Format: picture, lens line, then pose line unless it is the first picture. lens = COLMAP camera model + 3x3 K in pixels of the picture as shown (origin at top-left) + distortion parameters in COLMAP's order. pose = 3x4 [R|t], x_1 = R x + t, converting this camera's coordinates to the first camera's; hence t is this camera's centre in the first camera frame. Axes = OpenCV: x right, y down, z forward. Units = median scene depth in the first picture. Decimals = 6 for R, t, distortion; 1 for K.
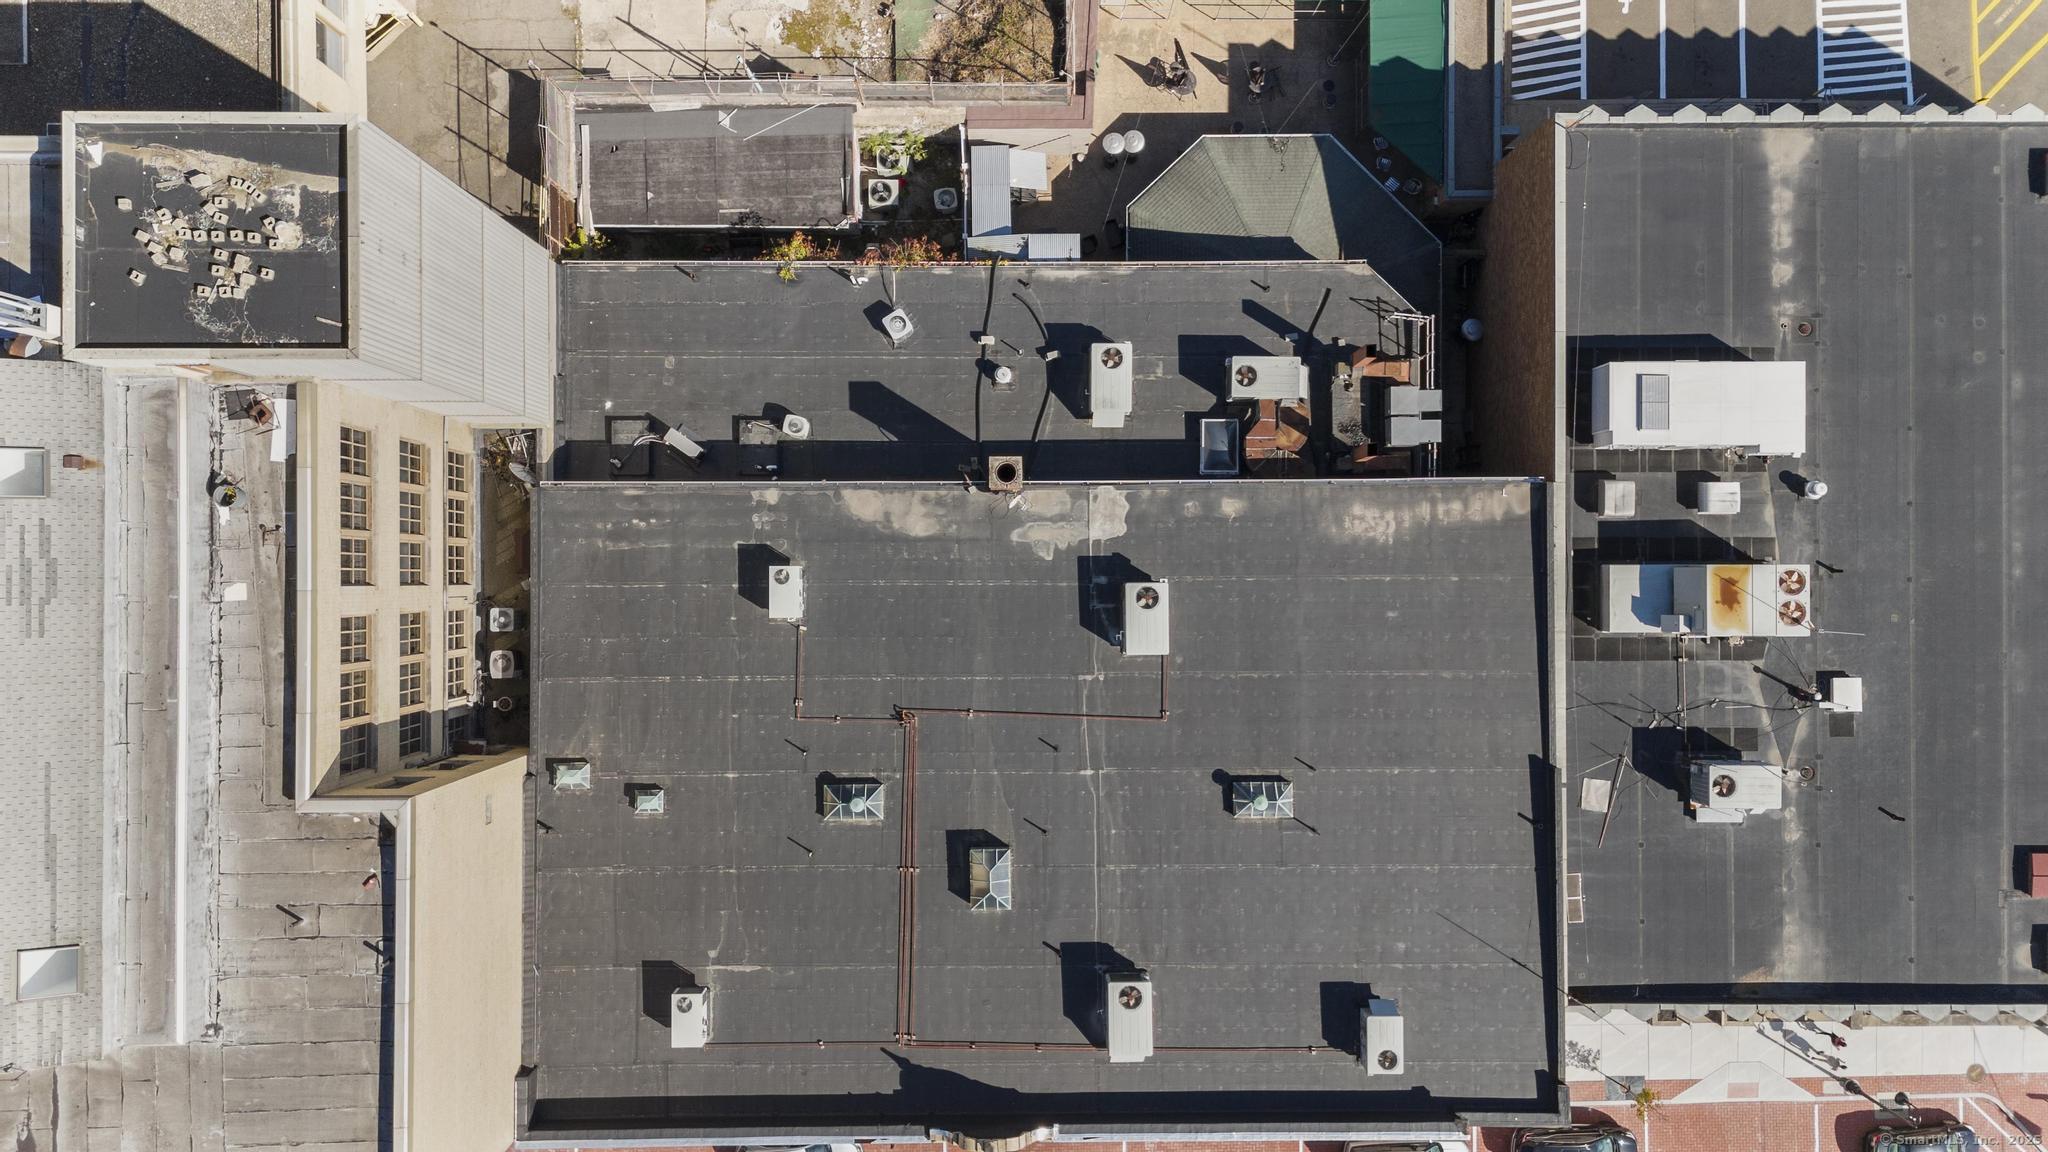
lens RADIAL K [[1501.6, 0, 1024.0], [0, 1501.6, 576.0], [0, 0, 1]] dist [0.082247, -0.096711]
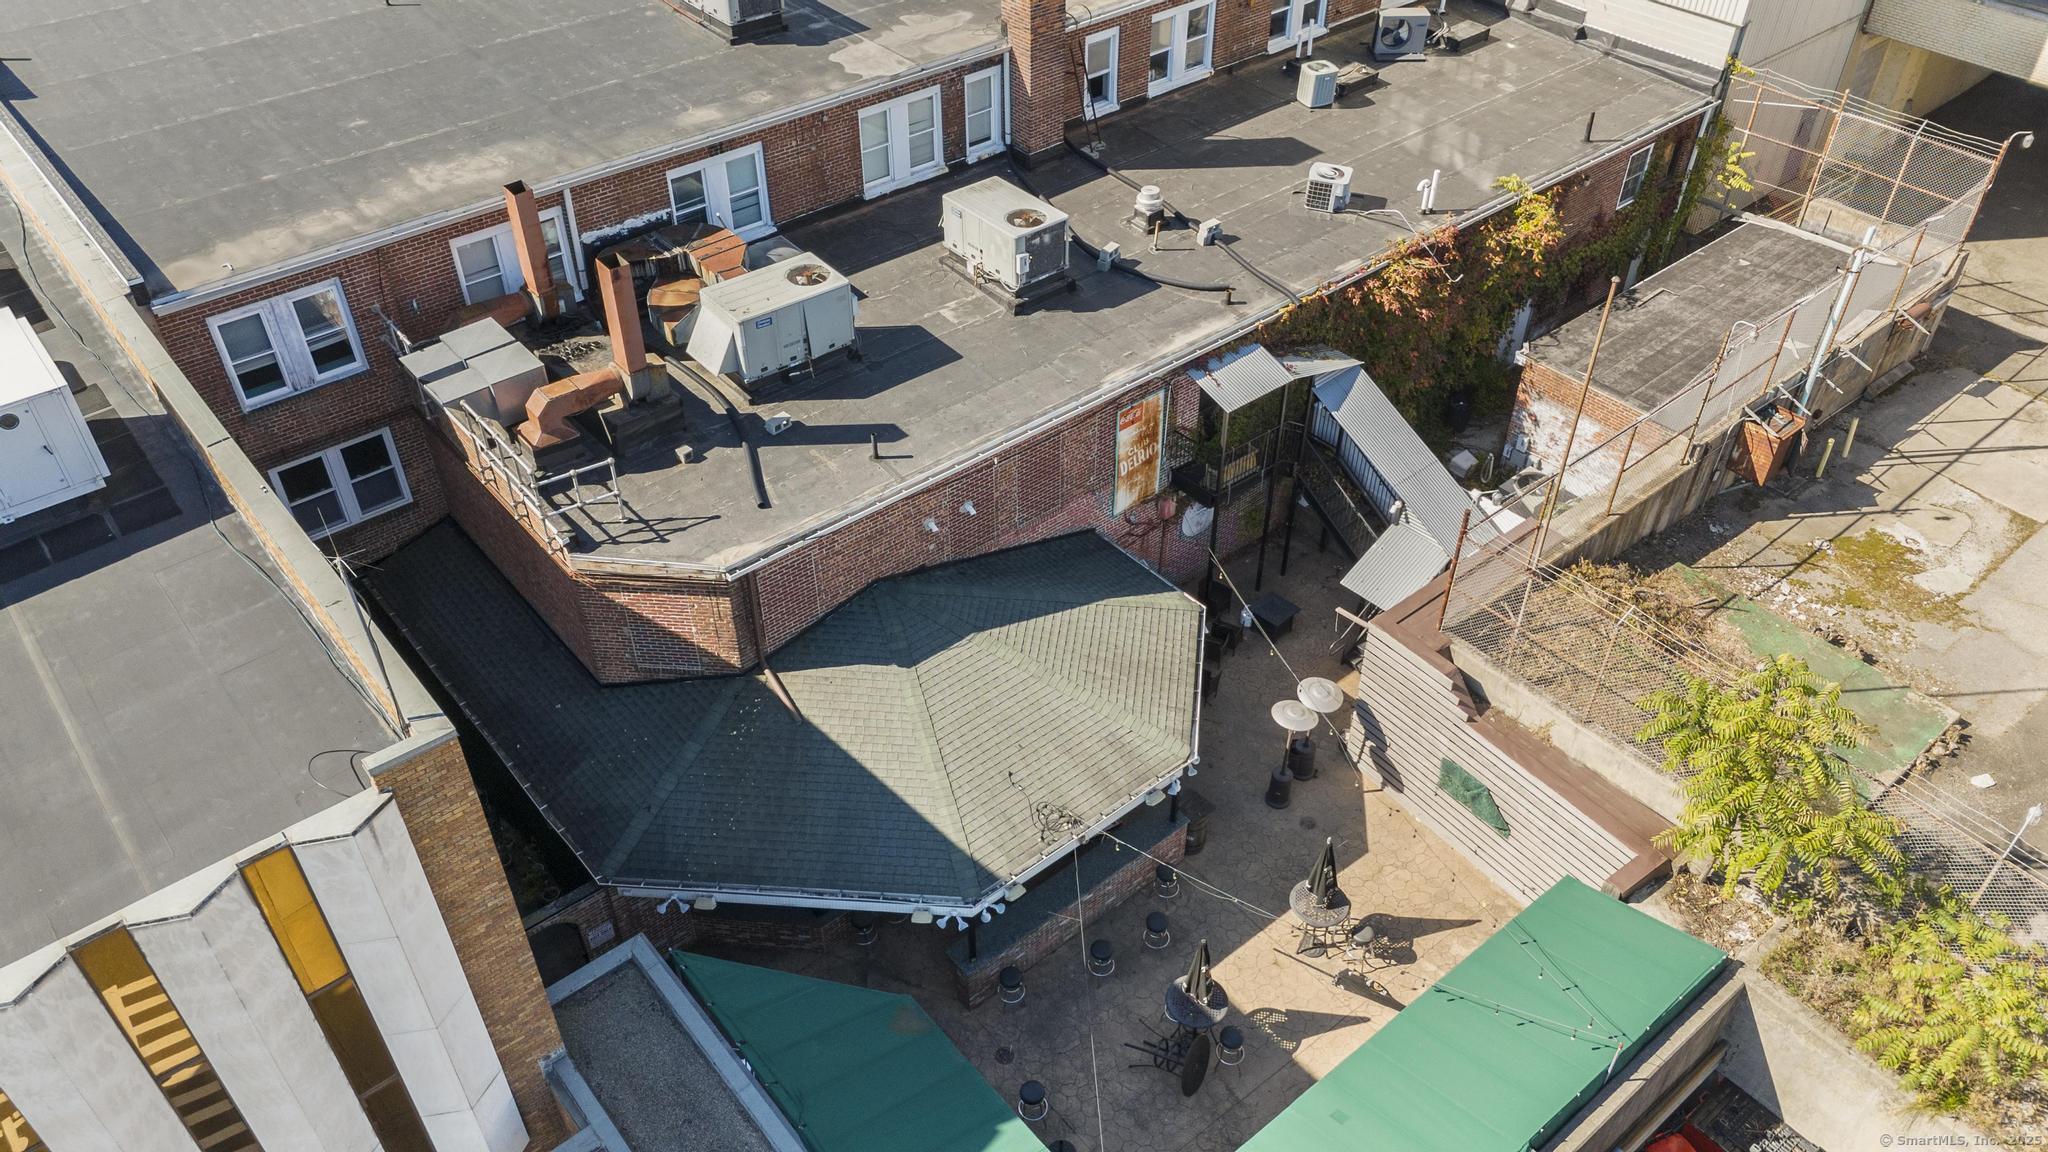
lens RADIAL K [[1501.6, 0, 1024.0], [0, 1501.6, 576.0], [0, 0, 1]] dist [0.082247, -0.096711]
pose [[-0.771088, 0.407947, -0.488879, 0.377152], [-0.636715, -0.498984, 0.587885, -0.525916], [-0.004117, 0.764588, 0.644506, 0.715089]]
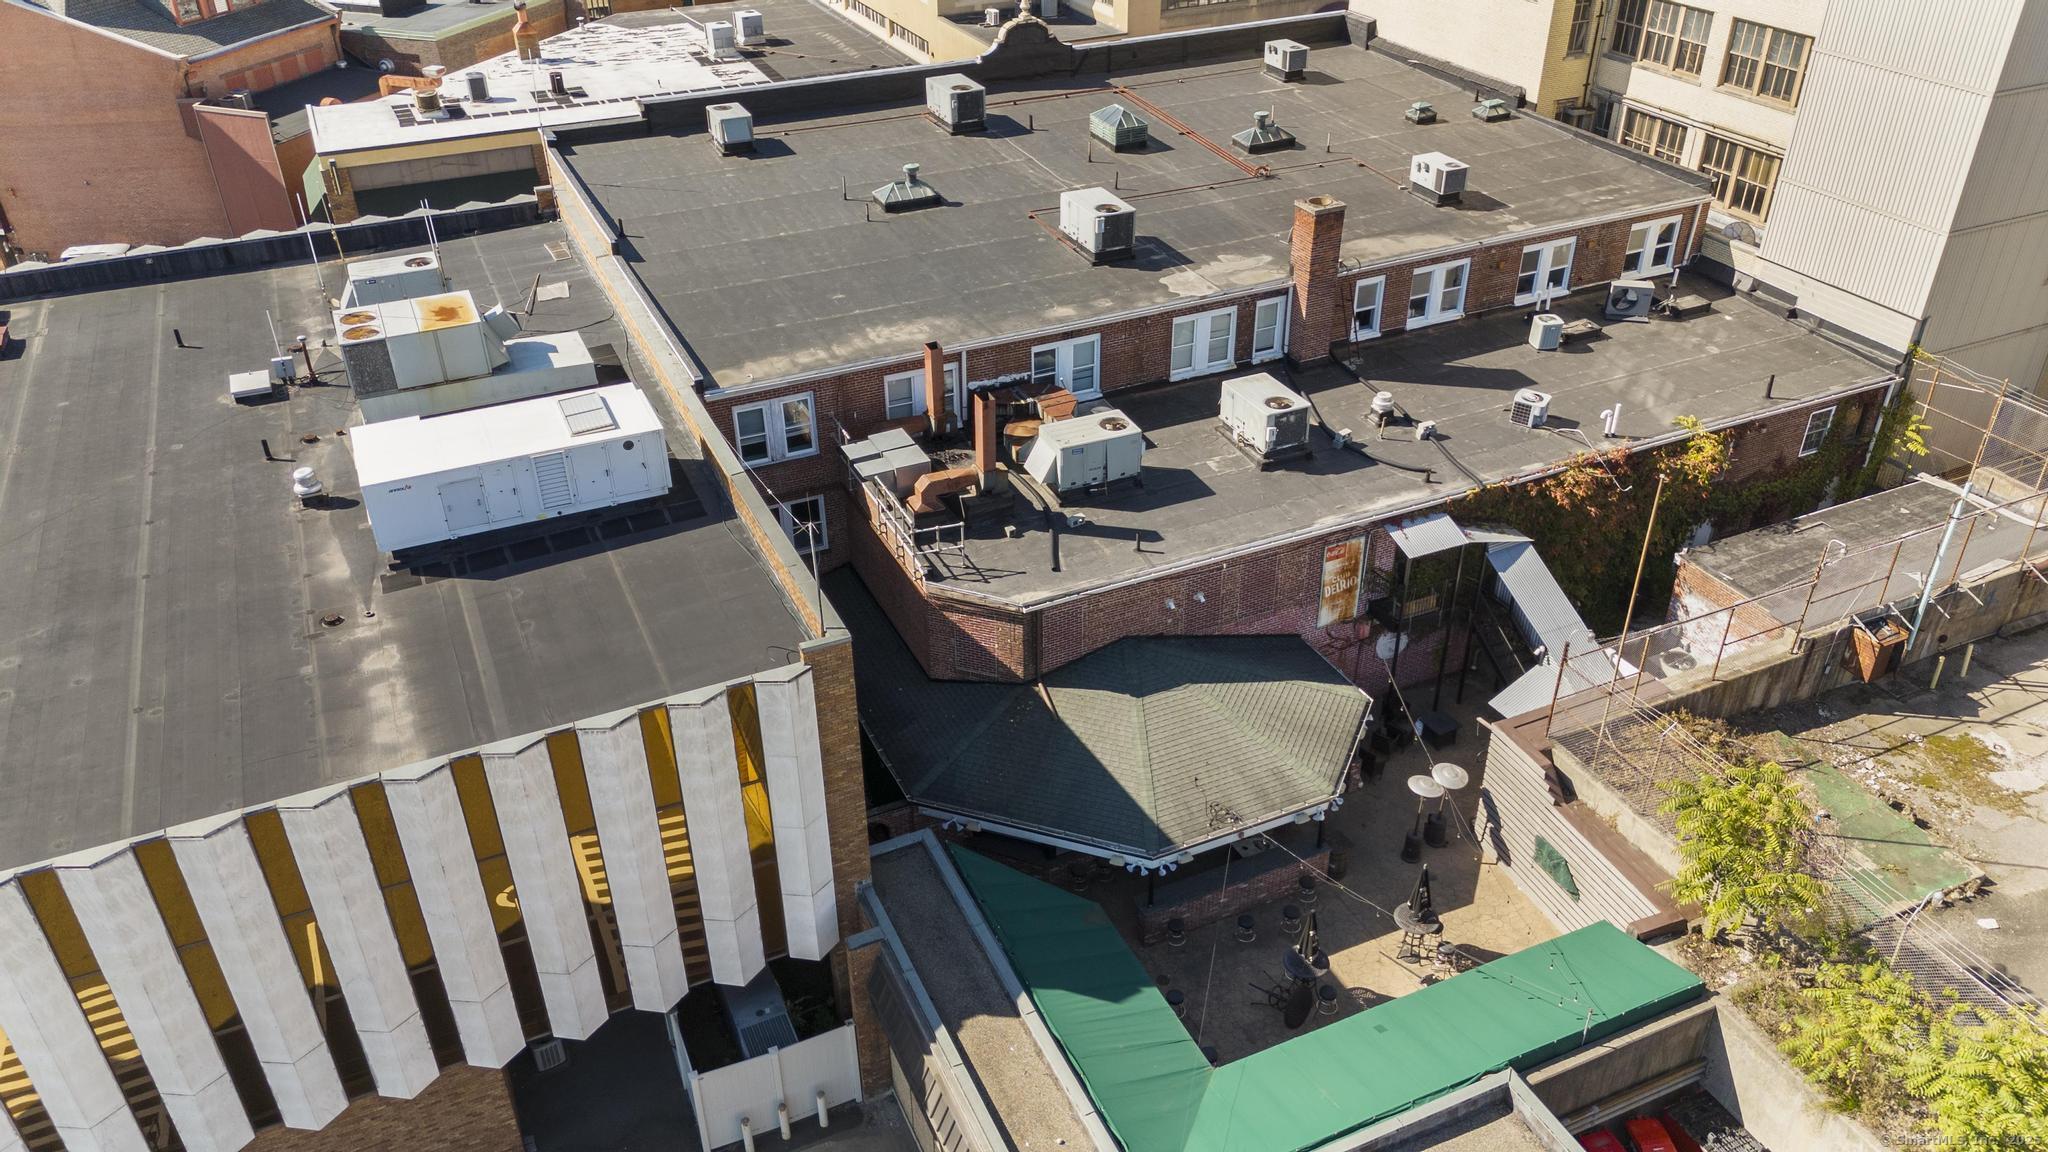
lens RADIAL K [[1501.6, 0, 1024.0], [0, 1501.6, 576.0], [0, 0, 1]] dist [0.082247, -0.096711]
pose [[-0.910300, 0.226279, -0.346629, 0.450662], [-0.413898, -0.484454, 0.770709, -0.706230], [0.006470, 0.845045, 0.534655, 0.640039]]
